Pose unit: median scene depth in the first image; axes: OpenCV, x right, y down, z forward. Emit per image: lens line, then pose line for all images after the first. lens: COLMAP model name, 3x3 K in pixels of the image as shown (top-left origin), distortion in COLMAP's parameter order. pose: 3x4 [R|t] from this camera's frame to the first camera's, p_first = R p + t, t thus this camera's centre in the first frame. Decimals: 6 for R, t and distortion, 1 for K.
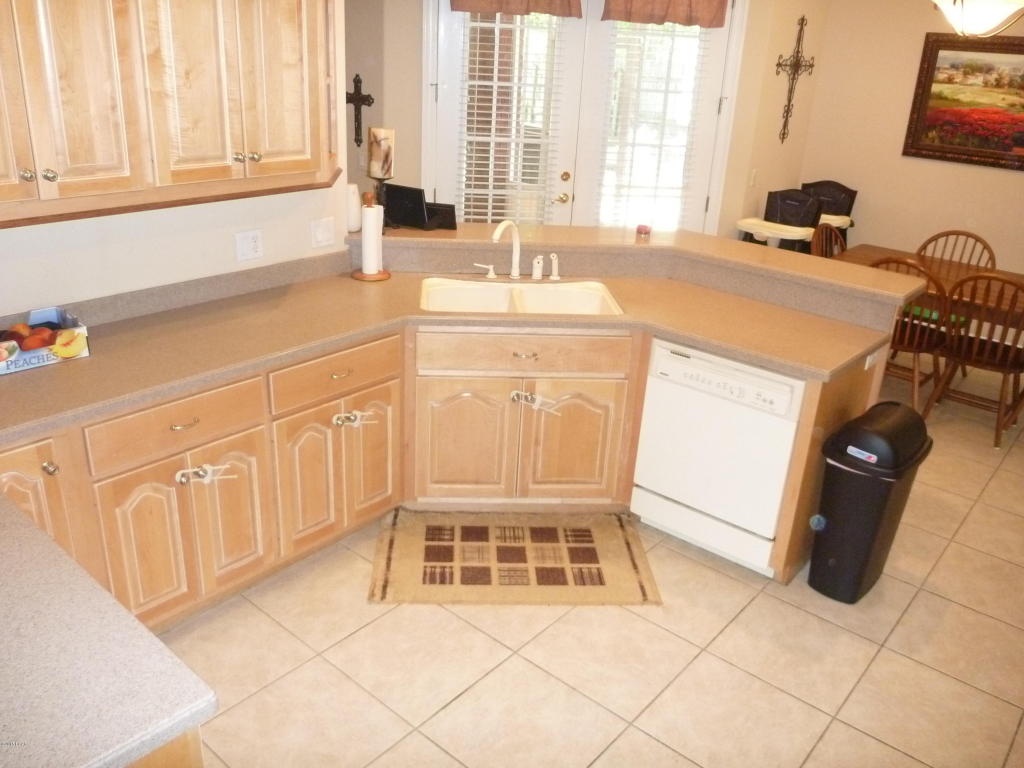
lens RADIAL K [[824.2, 0, 505.0], [0, 824.2, 381.5], [0, 0, 1]] dist [-0.042751, 0.000955]
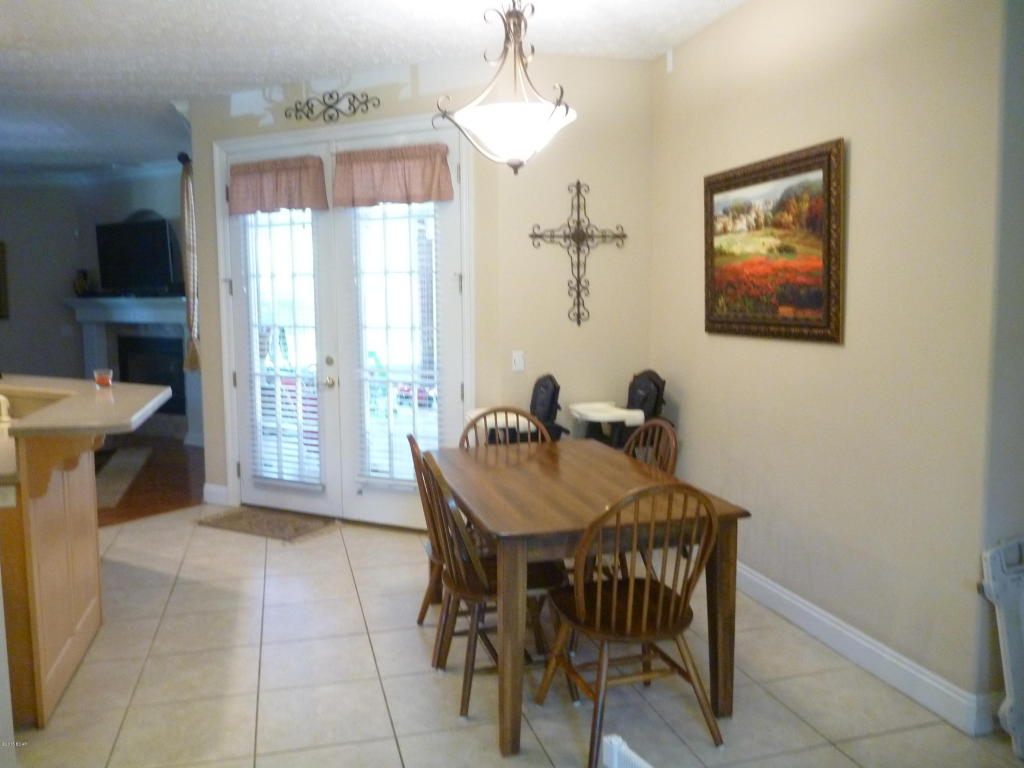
lens RADIAL K [[824.2, 0, 505.0], [0, 824.2, 381.5], [0, 0, 1]] dist [-0.042751, 0.000955]
pose [[0.828929, 0.004217, -0.559337, 0.811725], [-0.166835, 0.956320, -0.240038, -0.023344], [0.533893, 0.292292, 0.793425, 0.334506]]
